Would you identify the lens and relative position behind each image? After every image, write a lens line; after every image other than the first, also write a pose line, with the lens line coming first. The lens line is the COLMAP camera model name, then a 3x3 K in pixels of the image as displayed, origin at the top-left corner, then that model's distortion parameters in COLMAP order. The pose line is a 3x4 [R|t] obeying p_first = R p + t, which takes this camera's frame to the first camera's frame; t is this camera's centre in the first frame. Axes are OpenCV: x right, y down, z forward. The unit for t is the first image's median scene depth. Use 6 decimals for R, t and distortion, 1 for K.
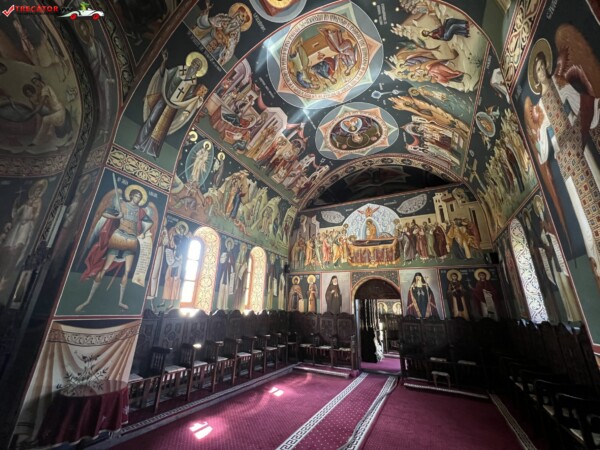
lens RADIAL K [[240.1, 0, 300.5], [0, 240.1, 226.2], [0, 0, 1]] dist [-0.000625, 0.000046]
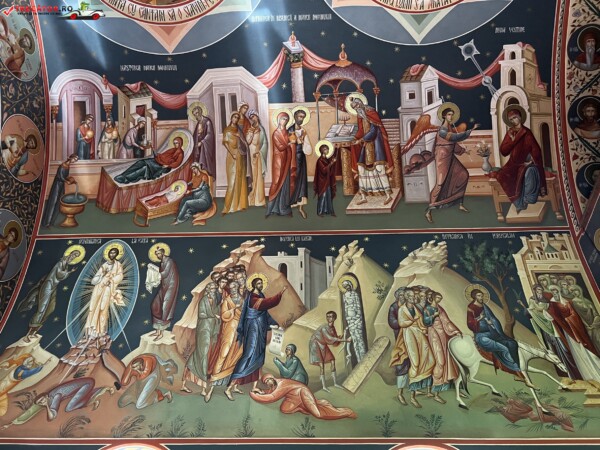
lens RADIAL K [[453.6, 0, 298.5], [0, 453.6, 221.6], [0, 0, 1]] dist [0.046942, -0.053106]
pose [[0.423974, -0.750314, -0.507223, 0.189761], [0.282513, 0.641671, -0.713053, 0.283746], [0.860484, 0.159019, 0.484025, 0.853590]]
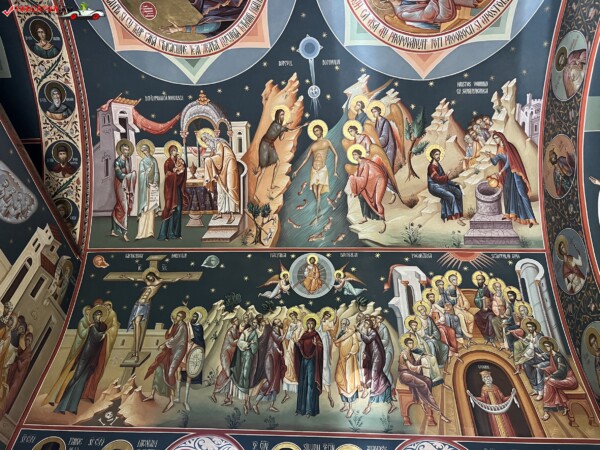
lens RADIAL K [[453.6, 0, 298.5], [0, 453.6, 221.6], [0, 0, 1]] dist [0.046942, -0.053106]
pose [[-0.419515, 0.635608, 0.648081, -0.019332], [-0.347919, 0.546836, -0.761527, 0.289204], [-0.838427, -0.544952, -0.008266, 0.876080]]
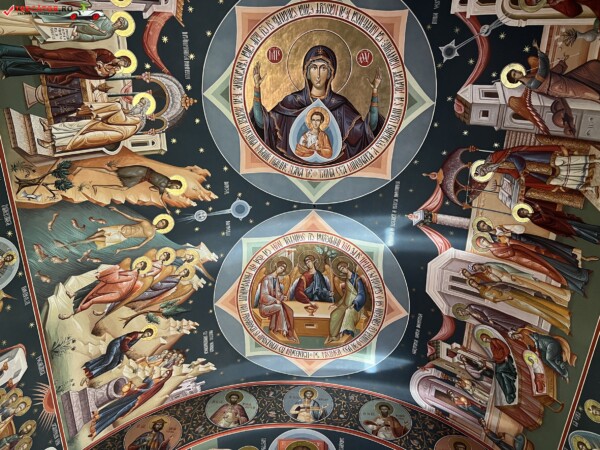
lens RADIAL K [[453.6, 0, 298.5], [0, 453.6, 221.6], [0, 0, 1]] dist [0.046942, -0.053106]
pose [[-0.874071, -0.476368, -0.095252, 0.297542], [0.074029, 0.063172, -0.995253, 0.385175], [0.480124, -0.876974, -0.019951, 1.086098]]
